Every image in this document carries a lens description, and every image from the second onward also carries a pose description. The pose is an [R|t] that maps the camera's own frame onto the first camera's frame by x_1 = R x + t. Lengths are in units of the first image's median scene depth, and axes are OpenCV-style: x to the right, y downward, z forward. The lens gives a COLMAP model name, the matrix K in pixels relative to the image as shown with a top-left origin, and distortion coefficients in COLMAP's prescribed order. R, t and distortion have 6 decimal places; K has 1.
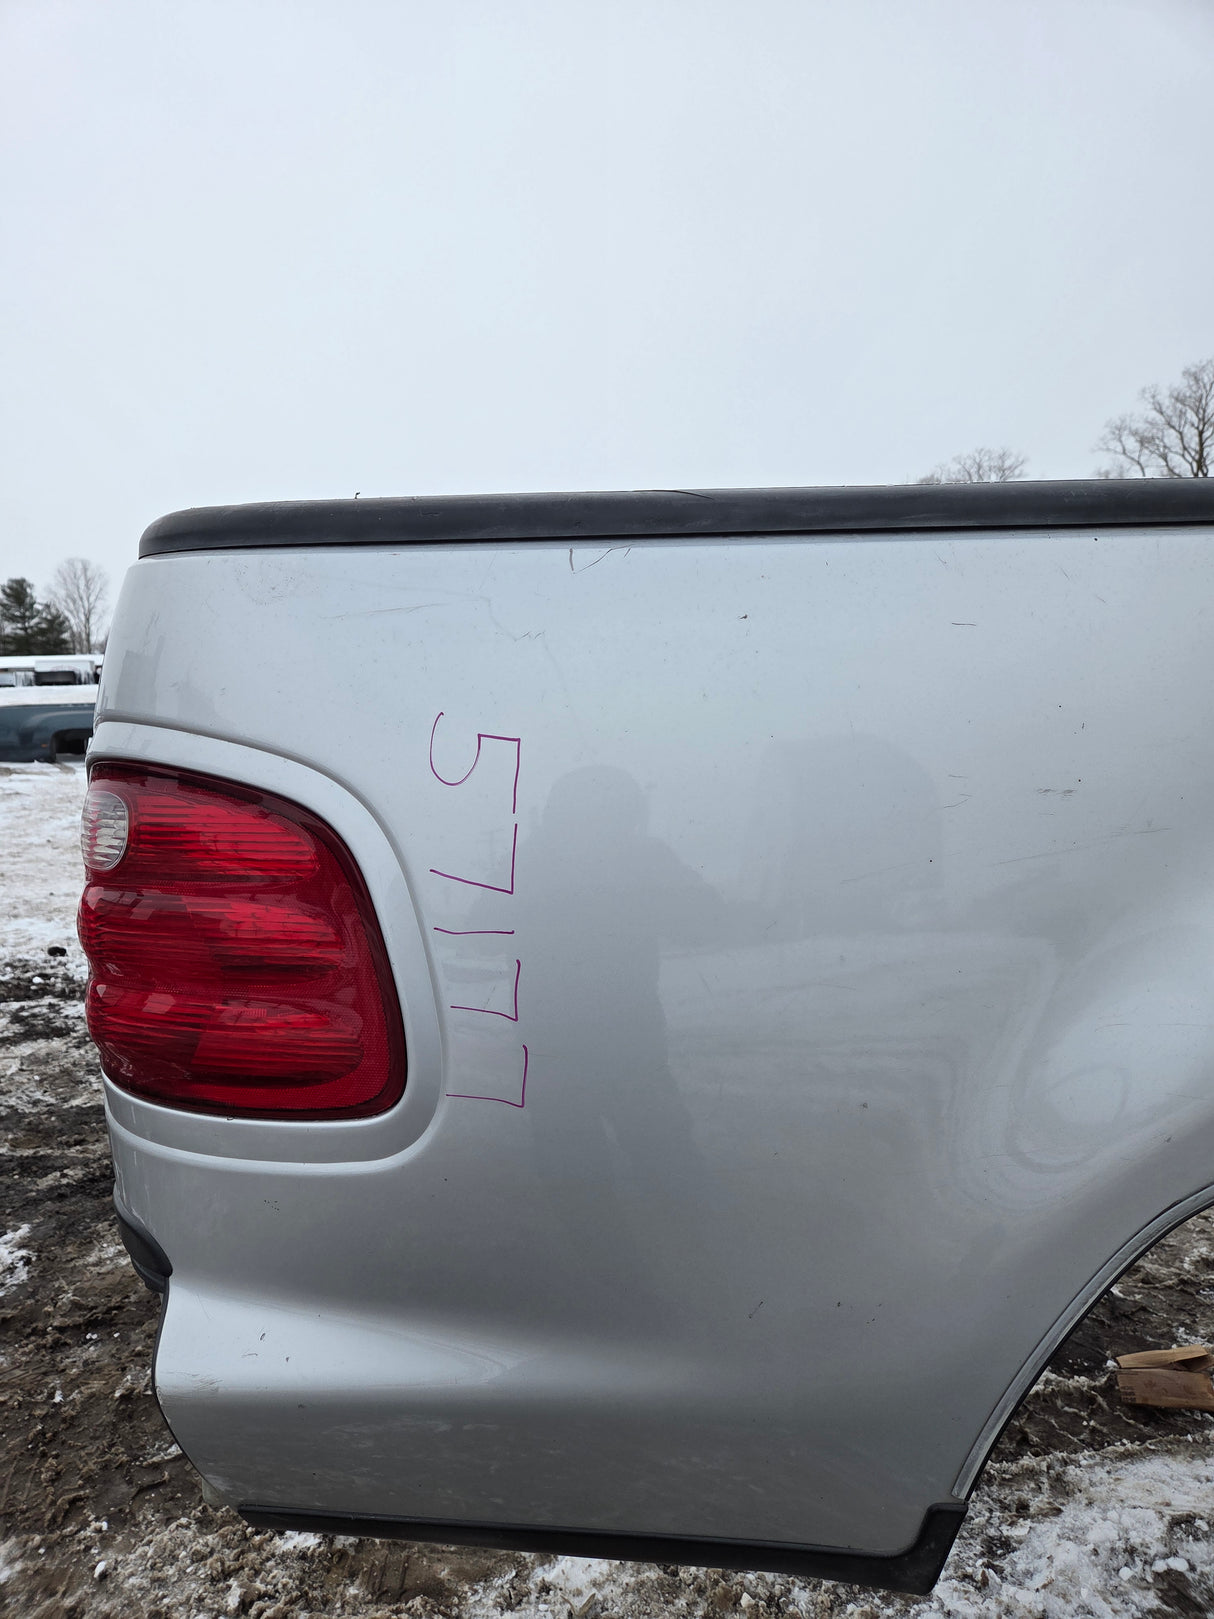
lens RADIAL K [[1078.1, 0, 598.3], [0, 1078.1, 810.4], [0, 0, 1]] dist [0.074938, -0.066577]
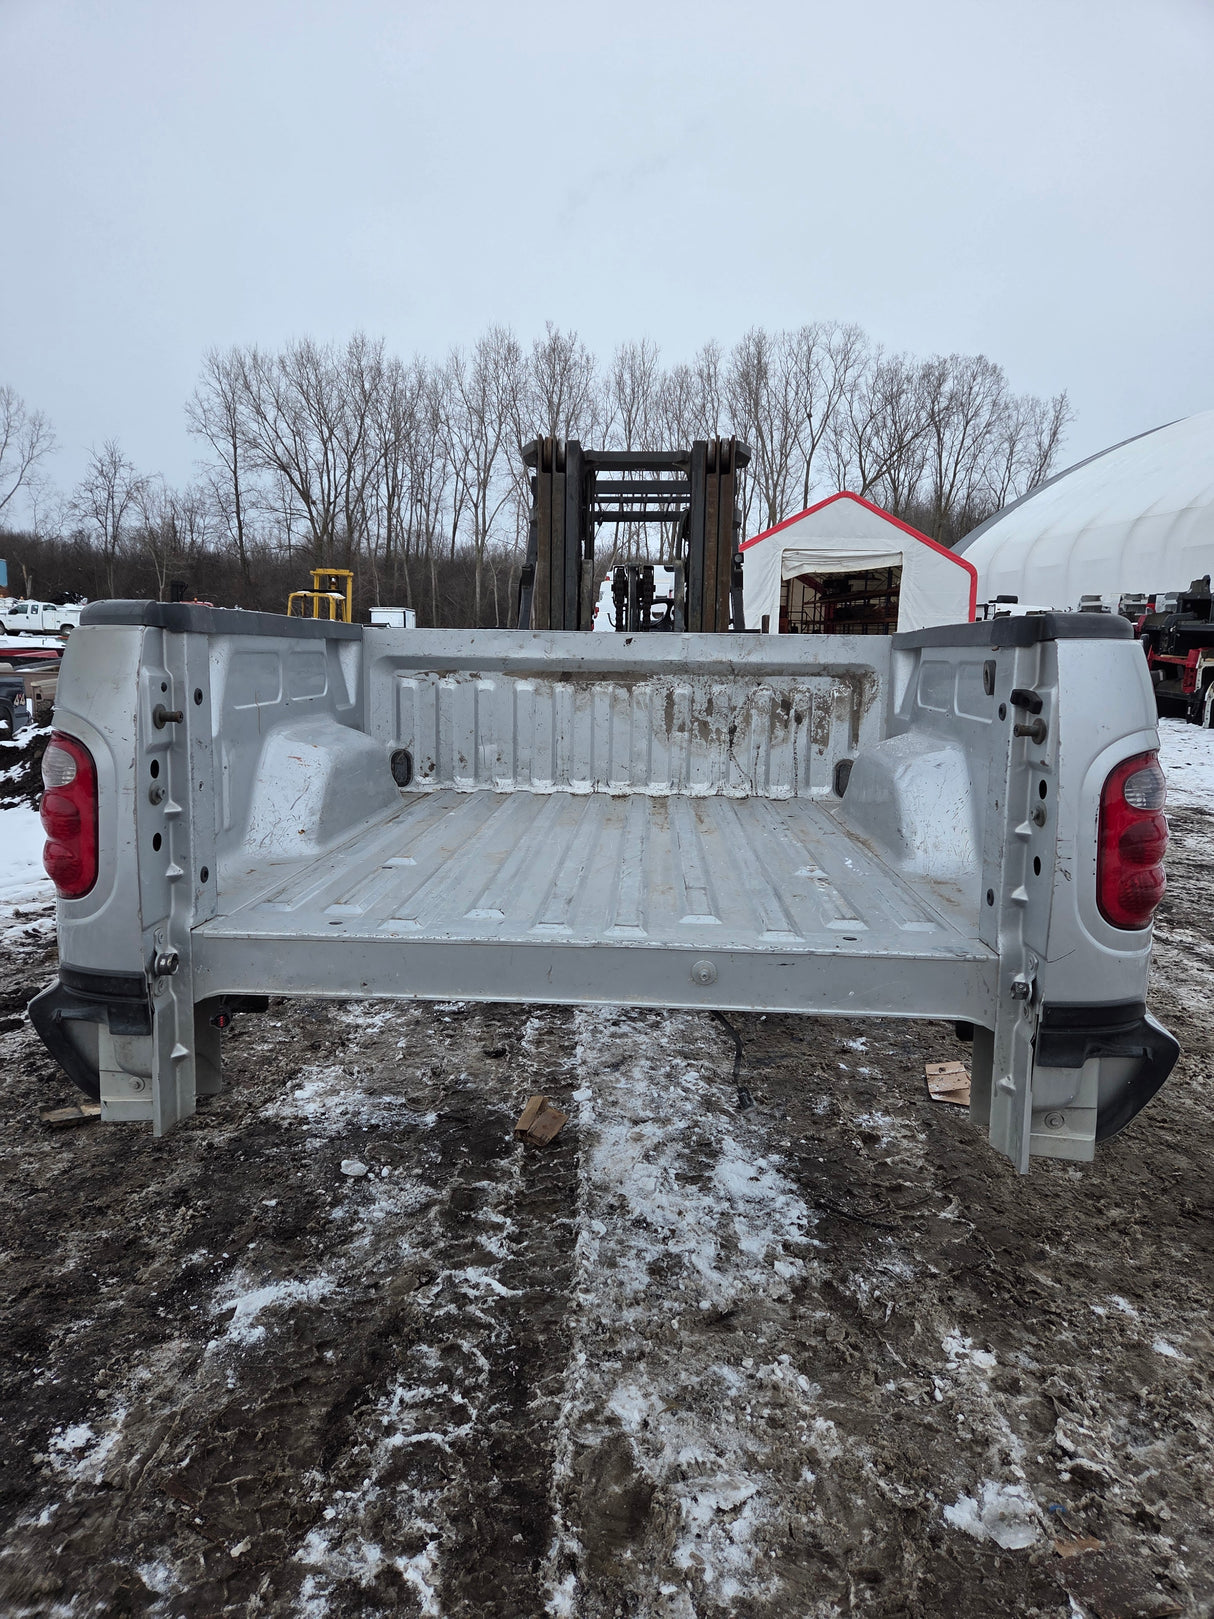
lens RADIAL K [[1060.4, 0, 594.2], [0, 1060.4, 787.0], [0, 0, 1]] dist [0.084976, -0.074618]
pose [[0.145391, -0.106826, 0.983590, -1.035807], [0.103065, 0.990380, 0.092328, -0.107651], [-0.983991, 0.087950, 0.155002, 0.708194]]
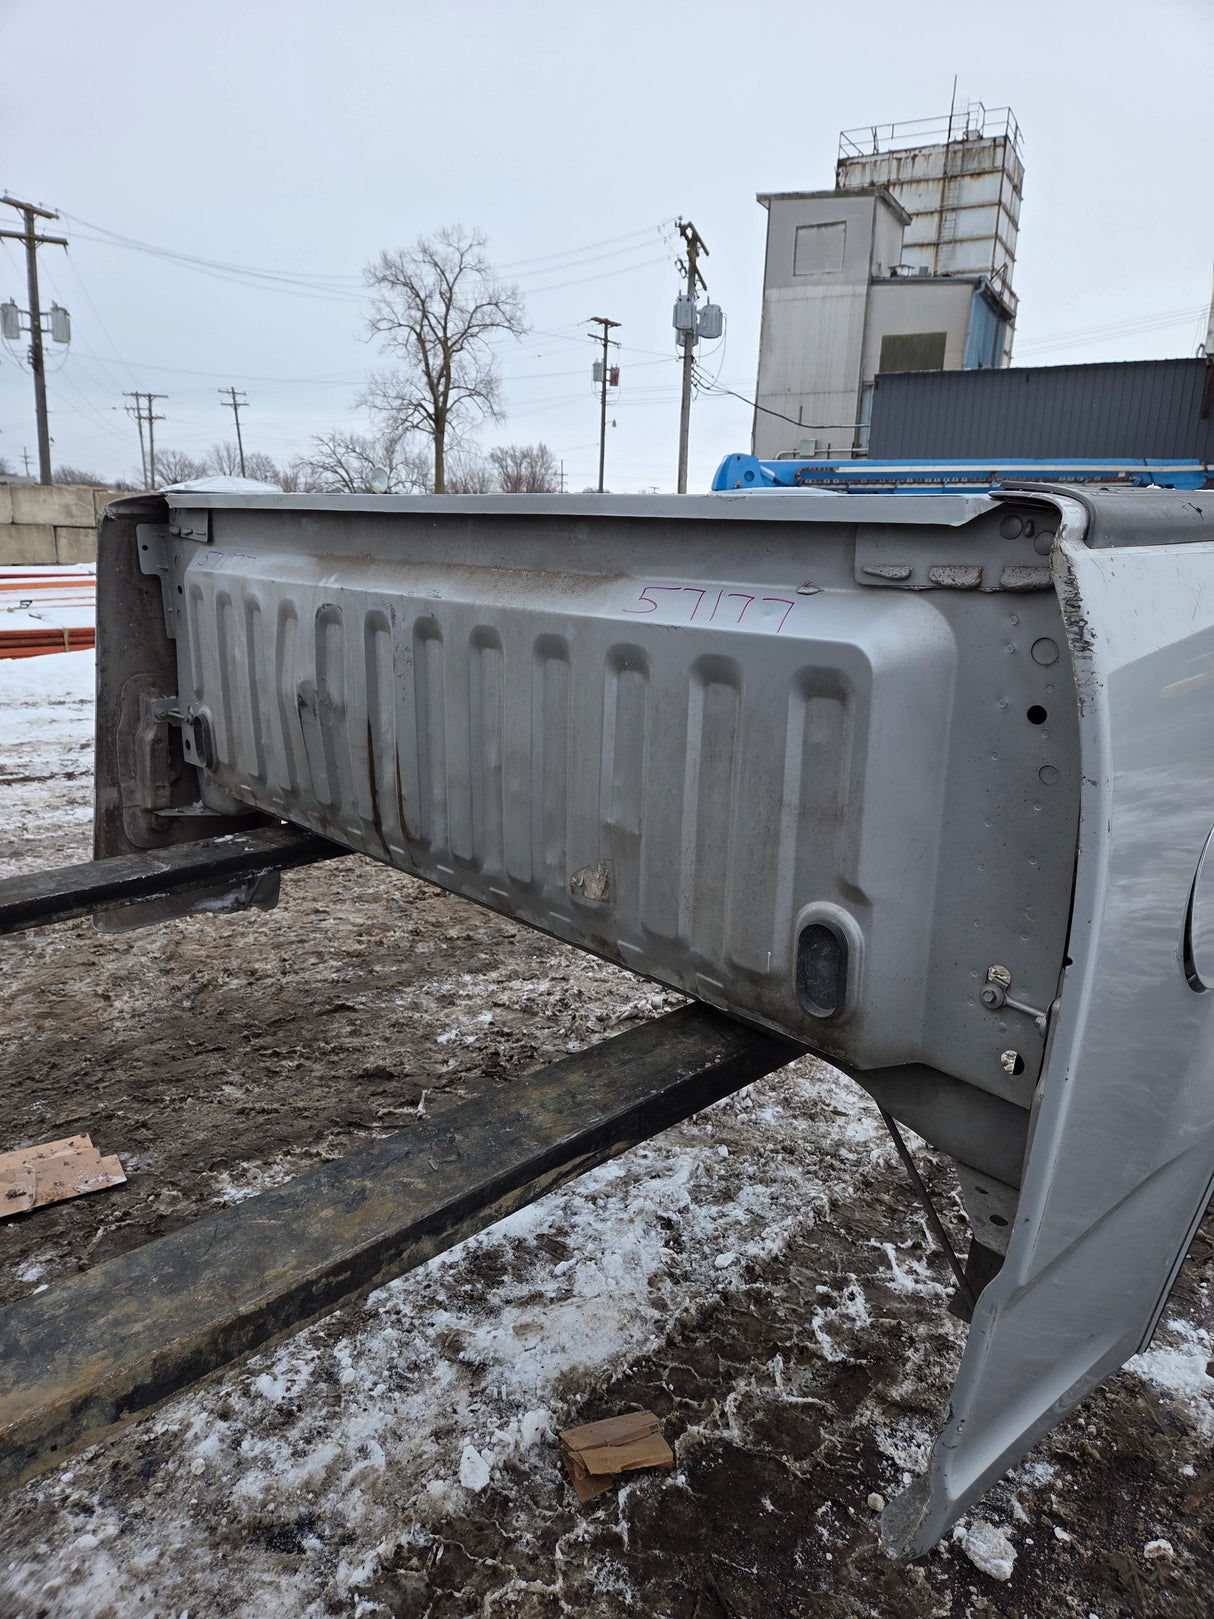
lens RADIAL K [[1082.6, 0, 592.9], [0, 1082.6, 785.0], [0, 0, 1]] dist [0.074614, -0.067377]
pose [[-0.792640, 0.151803, -0.590489, 1.040040], [-0.077355, 0.935641, 0.344372, -0.272656], [0.604762, 0.318640, -0.729884, 1.589174]]
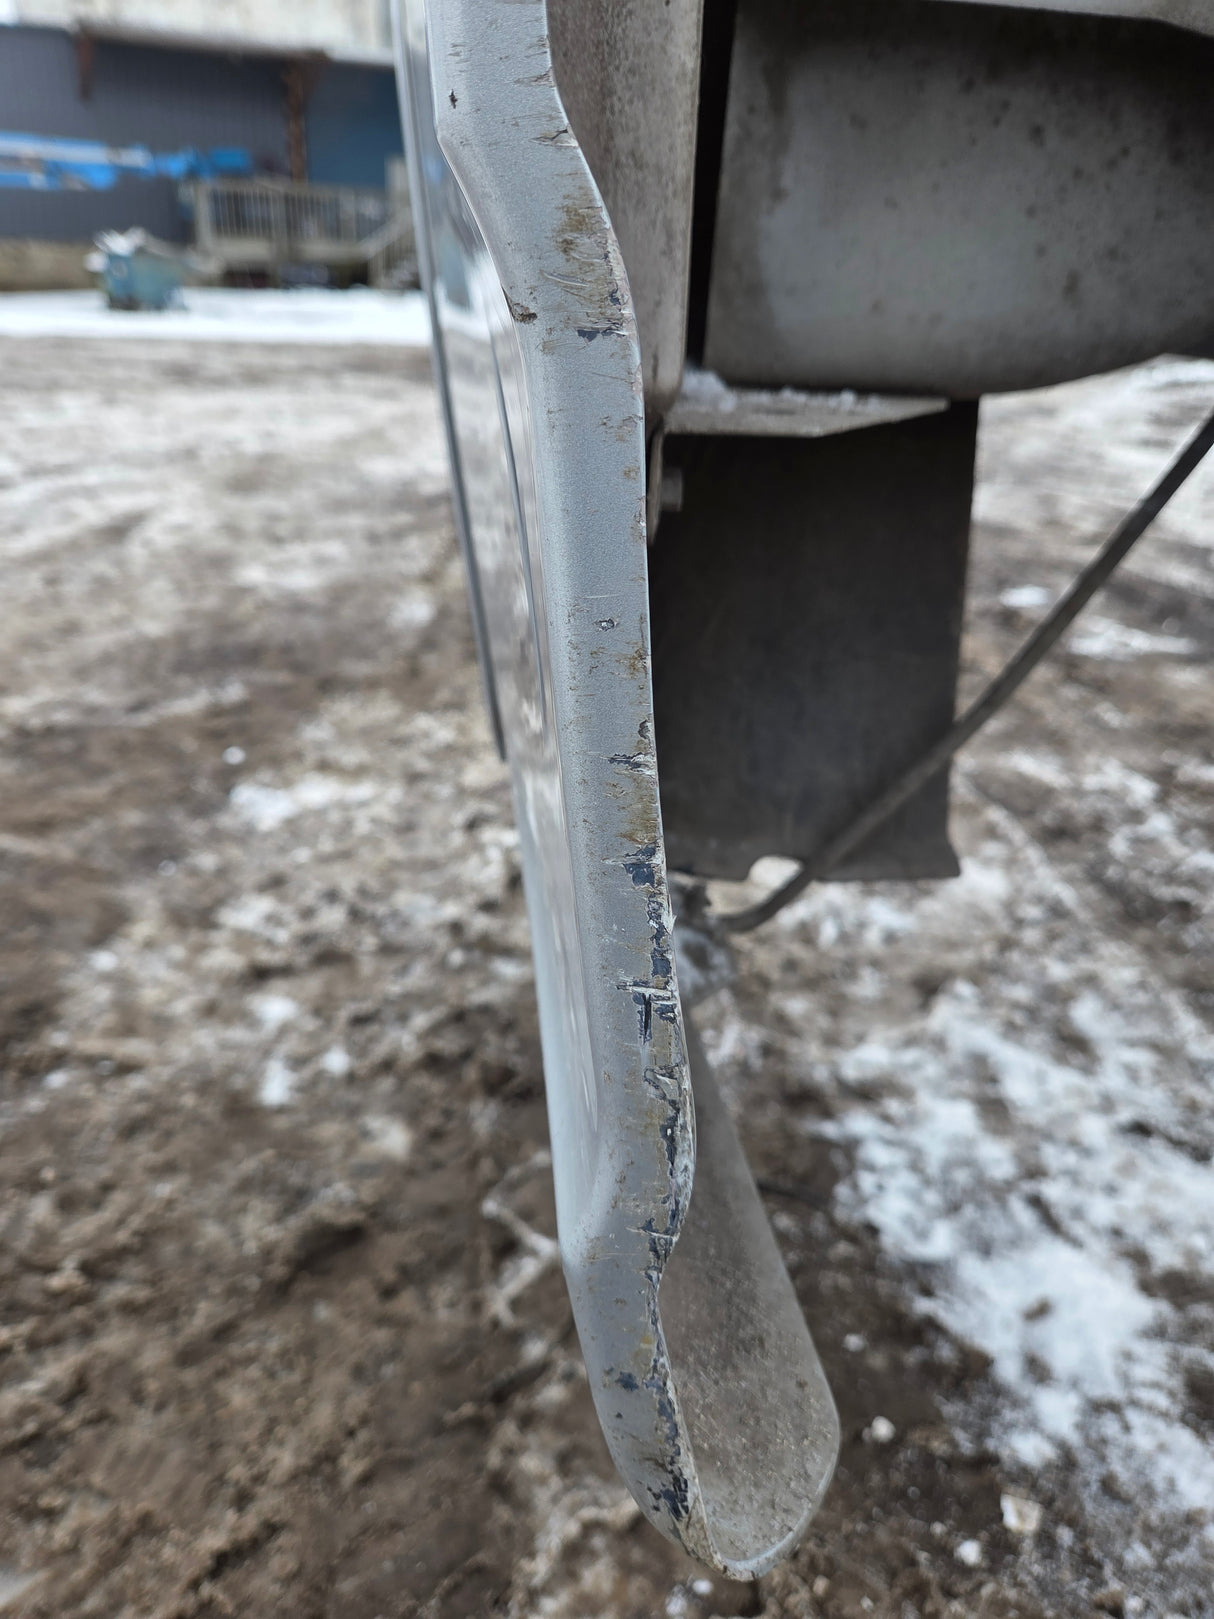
lens RADIAL K [[1115.7, 0, 602.6], [0, 1115.7, 814.4], [0, 0, 1]] dist [0.071625, -0.080989]
pose [[0.012638, 0.442717, -0.896572, 0.872928], [-0.165768, 0.885164, 0.434747, 0.176307], [0.986084, 0.143129, 0.084575, 0.462387]]
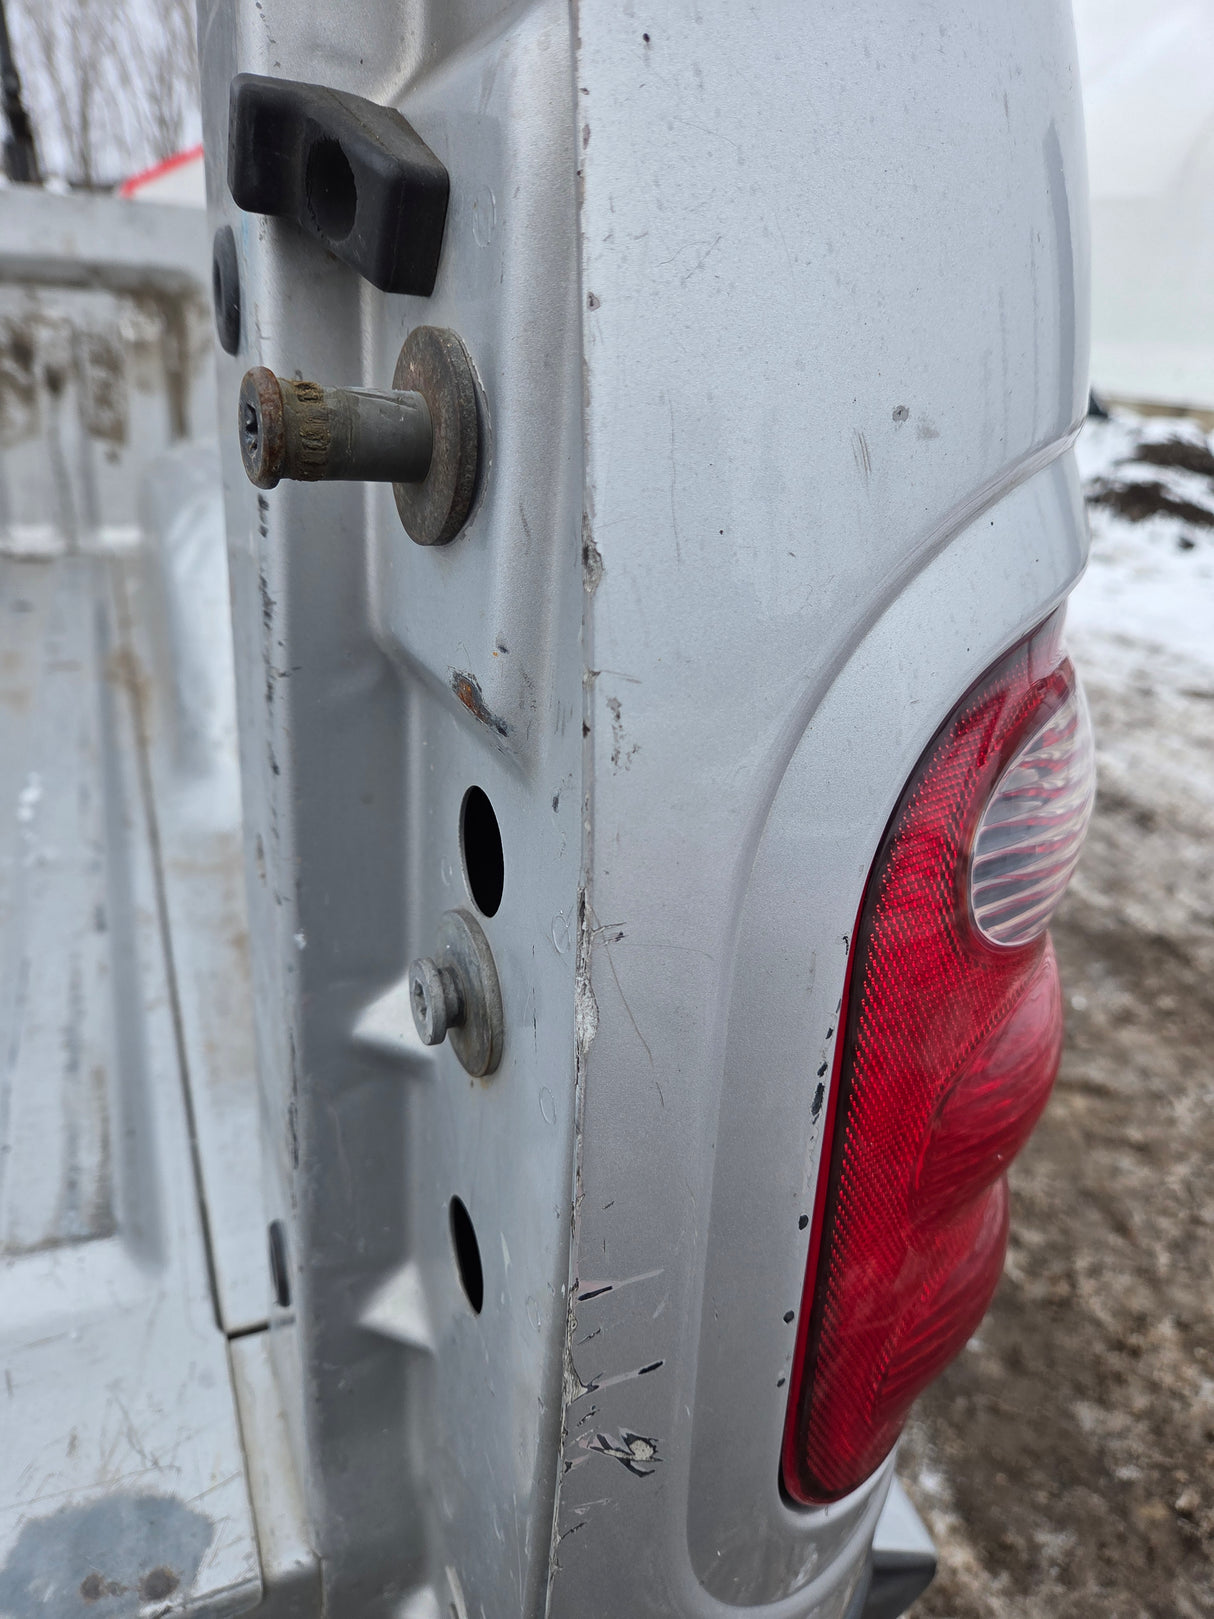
lens RADIAL K [[1115.7, 0, 602.6], [0, 1115.7, 814.4], [0, 0, 1]] dist [0.071625, -0.080989]
pose [[-0.304463, -0.368579, 0.878324, -0.307883], [0.053966, 0.913945, 0.402234, -0.049537], [-0.950994, 0.169865, -0.258371, 0.521023]]
